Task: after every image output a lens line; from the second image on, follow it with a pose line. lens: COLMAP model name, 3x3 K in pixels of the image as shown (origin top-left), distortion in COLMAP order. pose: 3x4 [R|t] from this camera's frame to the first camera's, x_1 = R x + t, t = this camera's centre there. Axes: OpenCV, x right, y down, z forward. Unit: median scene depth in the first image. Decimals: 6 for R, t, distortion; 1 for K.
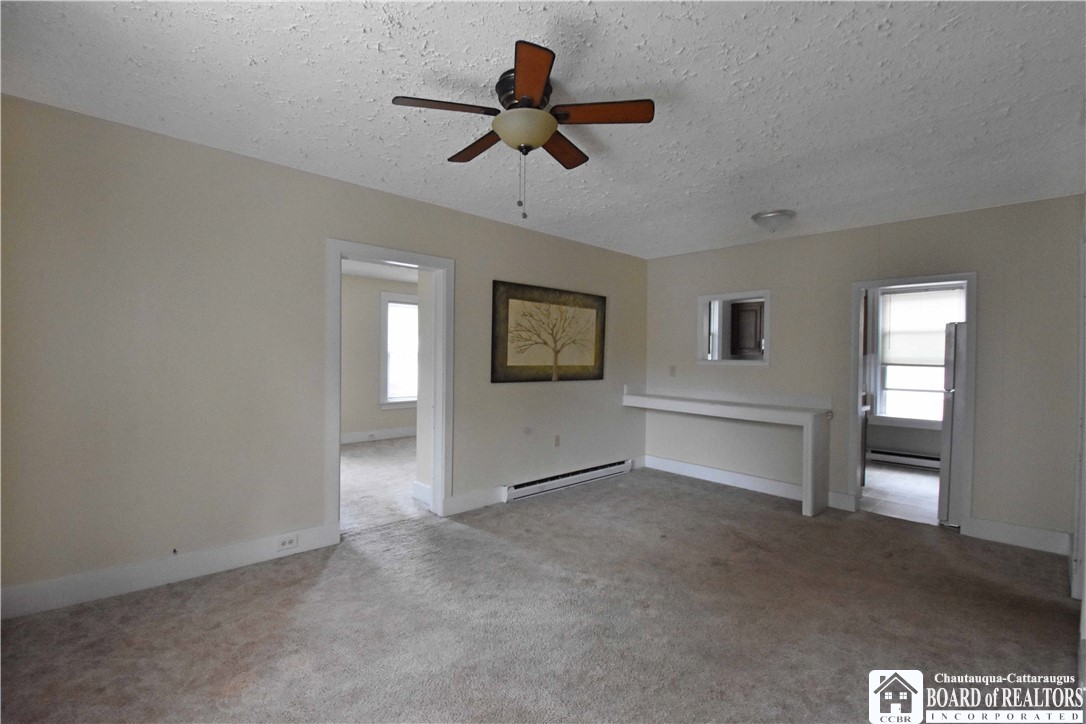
lens RADIAL K [[483.3, 0, 542.1], [0, 483.3, 360.8], [0, 0, 1]] dist [0.025486, -0.028824]
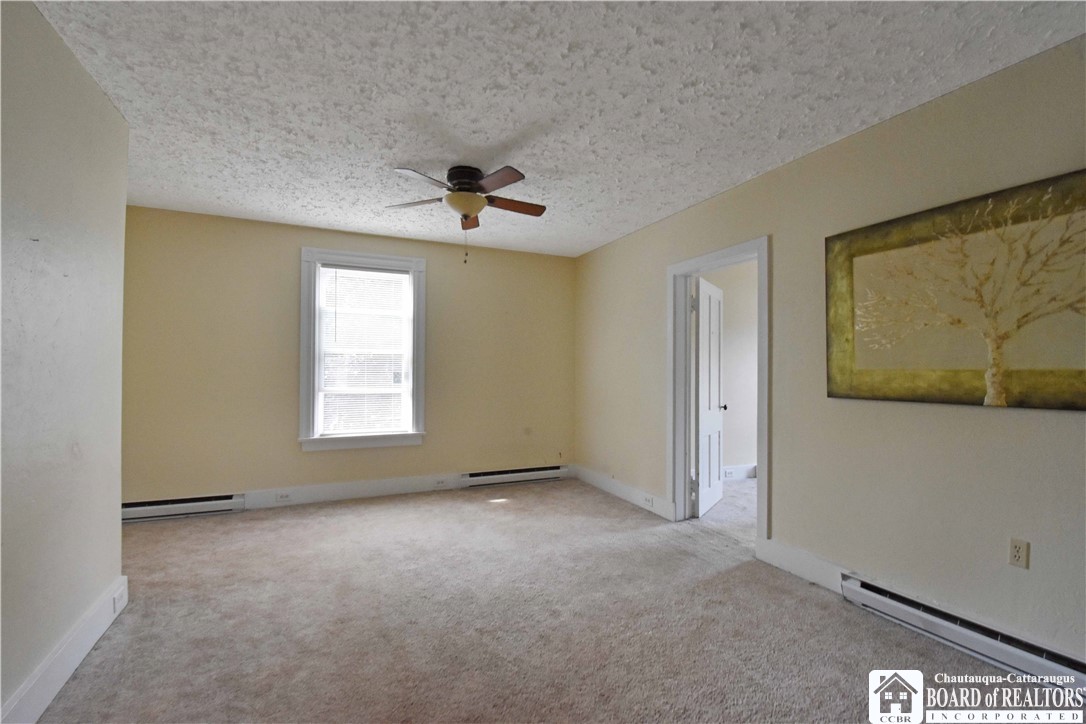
lens RADIAL K [[483.3, 0, 542.1], [0, 483.3, 360.8], [0, 0, 1]] dist [0.025486, -0.028824]
pose [[-0.332157, -0.031354, -0.942703, 0.626122], [-0.009341, 0.999508, -0.029951, 0.019793], [0.943178, -0.001142, -0.332287, 0.849857]]
